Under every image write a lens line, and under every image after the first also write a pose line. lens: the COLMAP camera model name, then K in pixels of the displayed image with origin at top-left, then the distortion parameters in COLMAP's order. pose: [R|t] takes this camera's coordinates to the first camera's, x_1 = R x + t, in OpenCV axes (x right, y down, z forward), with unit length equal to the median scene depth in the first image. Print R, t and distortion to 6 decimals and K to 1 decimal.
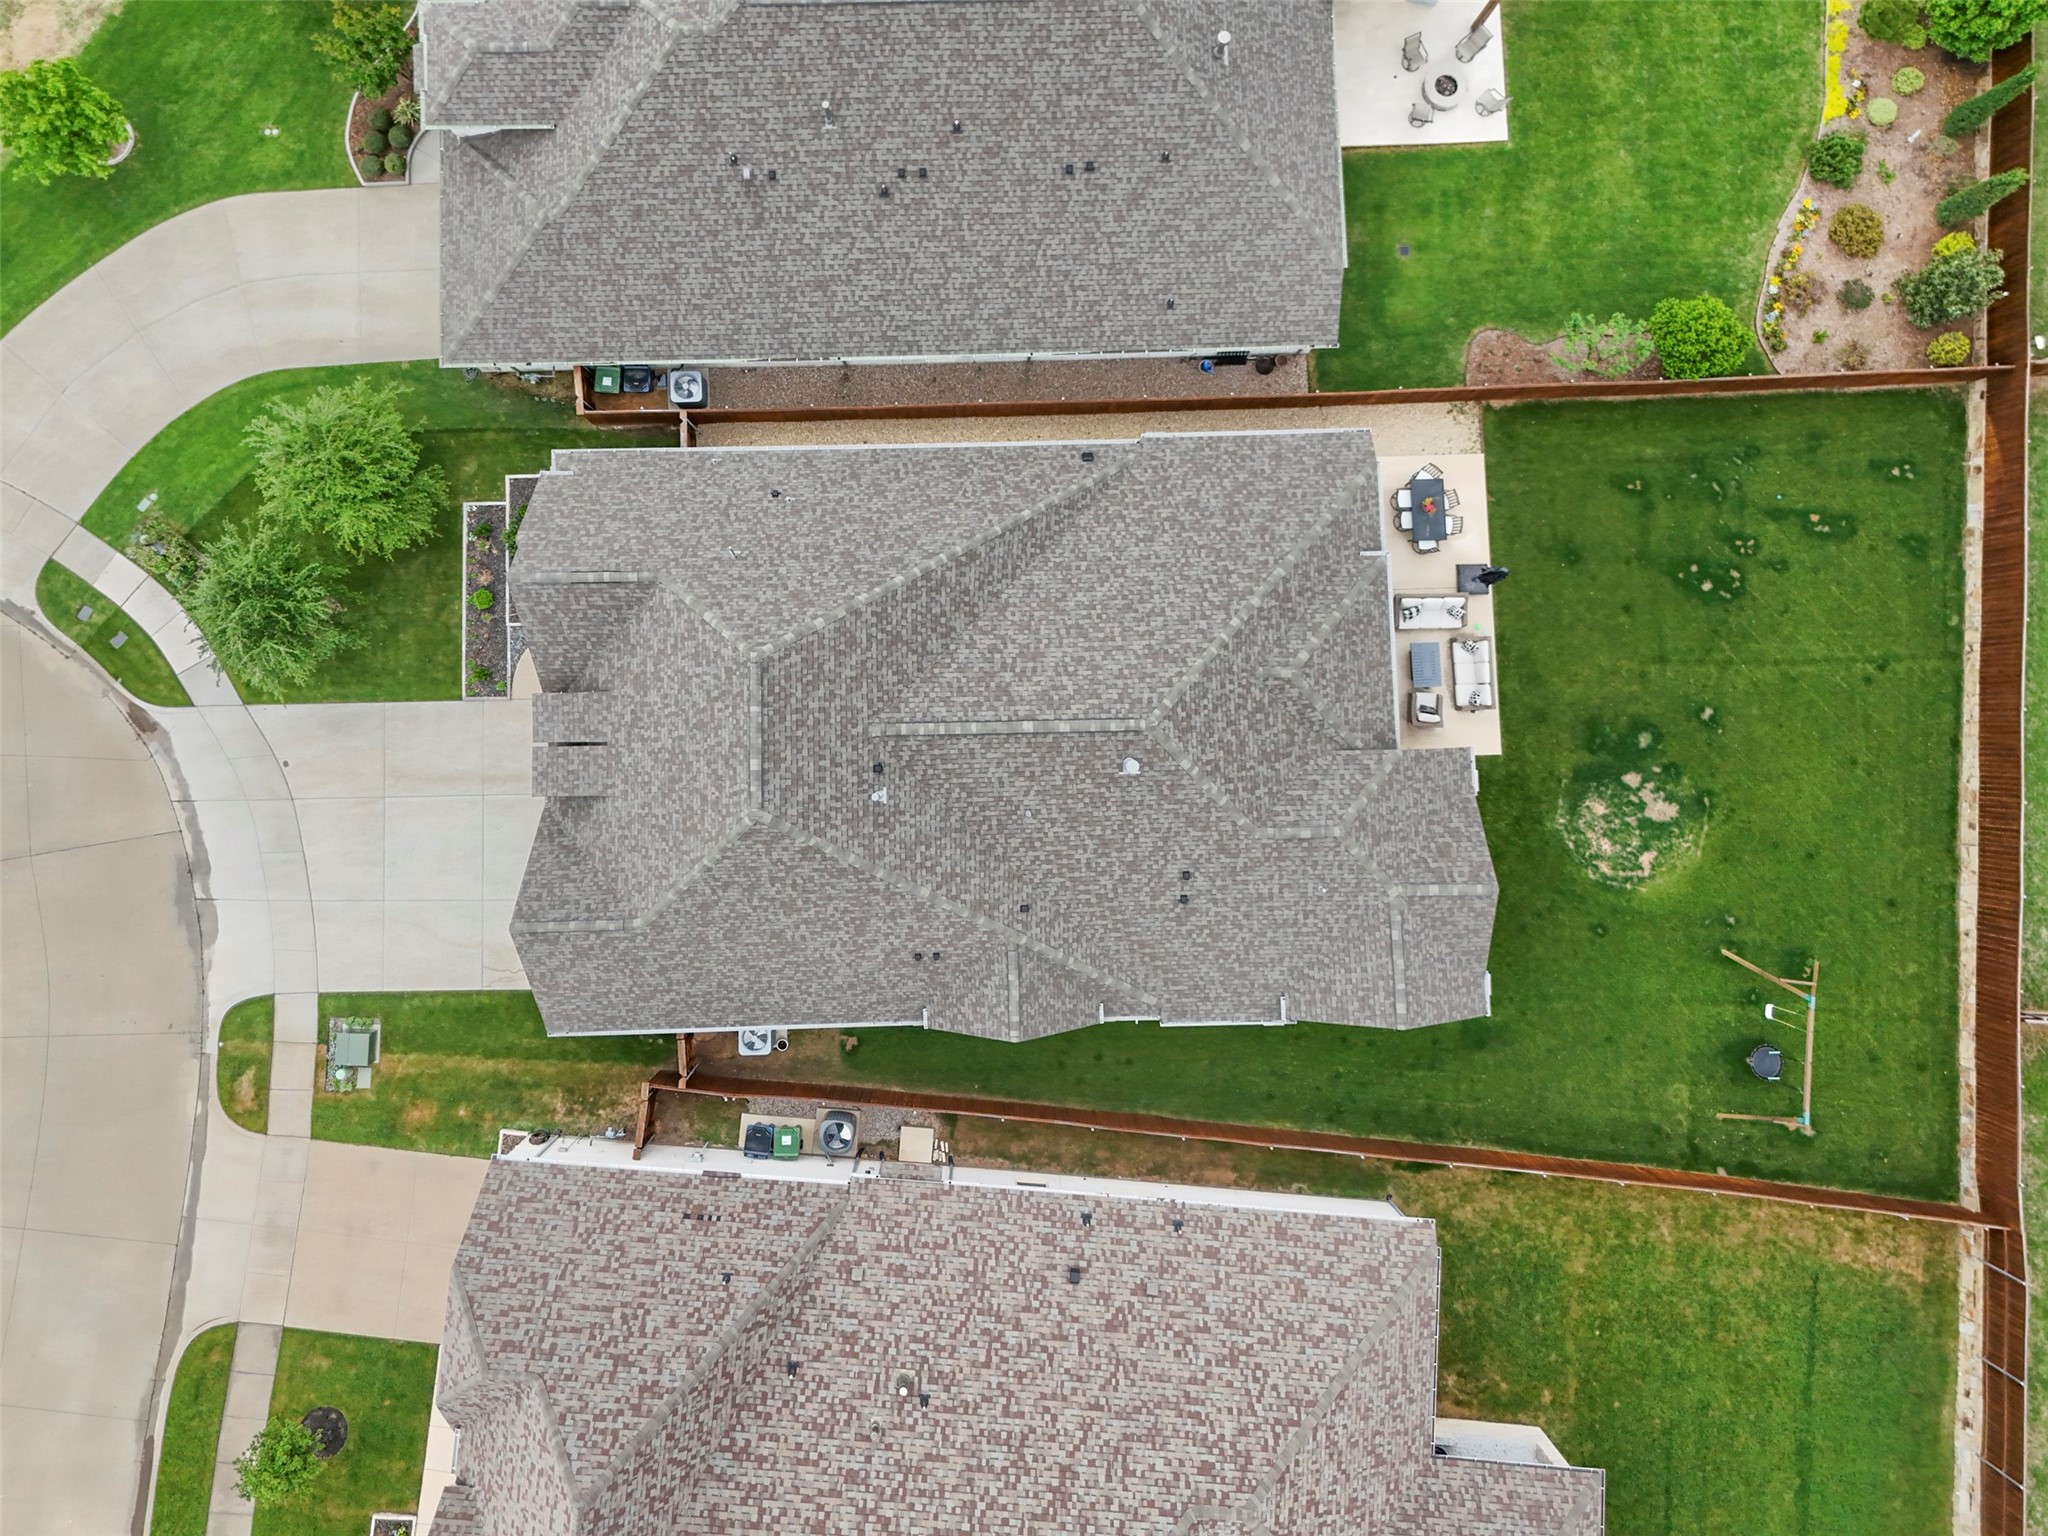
lens RADIAL K [[1517.6, 0, 1009.2], [0, 1517.6, 763.9], [0, 0, 1]] dist [0.049390, -0.007403]
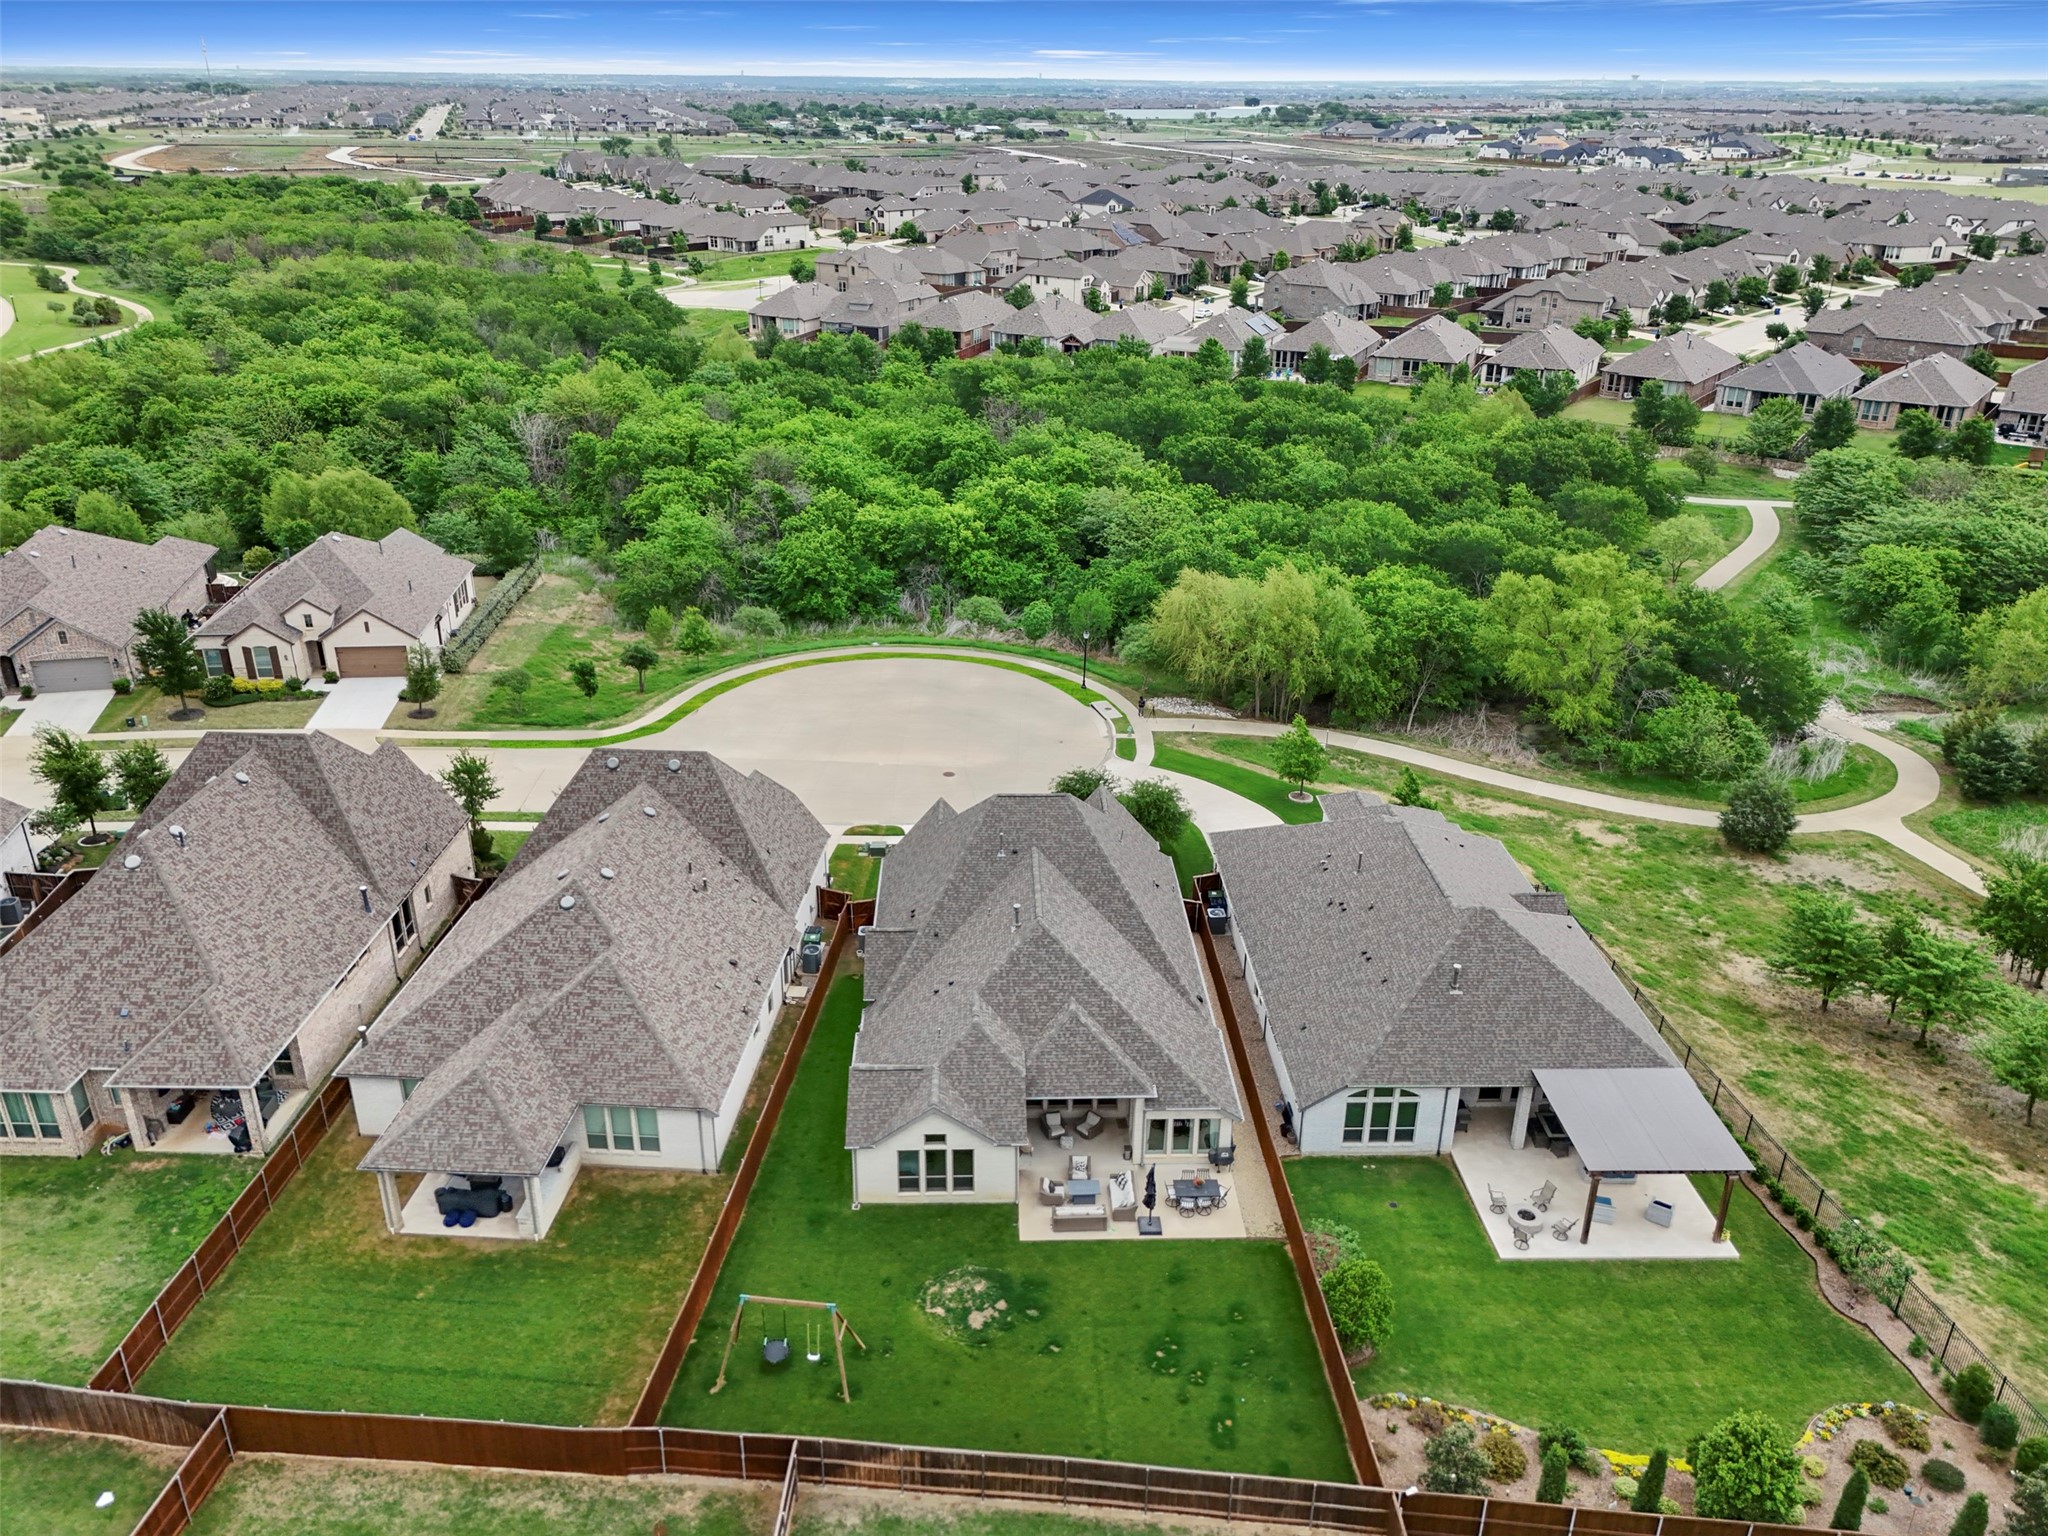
lens RADIAL K [[1517.6, 0, 1009.2], [0, 1517.6, 763.9], [0, 0, 1]] dist [0.049390, -0.007403]
pose [[-0.010178, 0.366557, -0.930340, 1.421307], [-0.995496, 0.083982, 0.043980, -0.089814], [0.094253, 0.926598, 0.364052, 0.117979]]
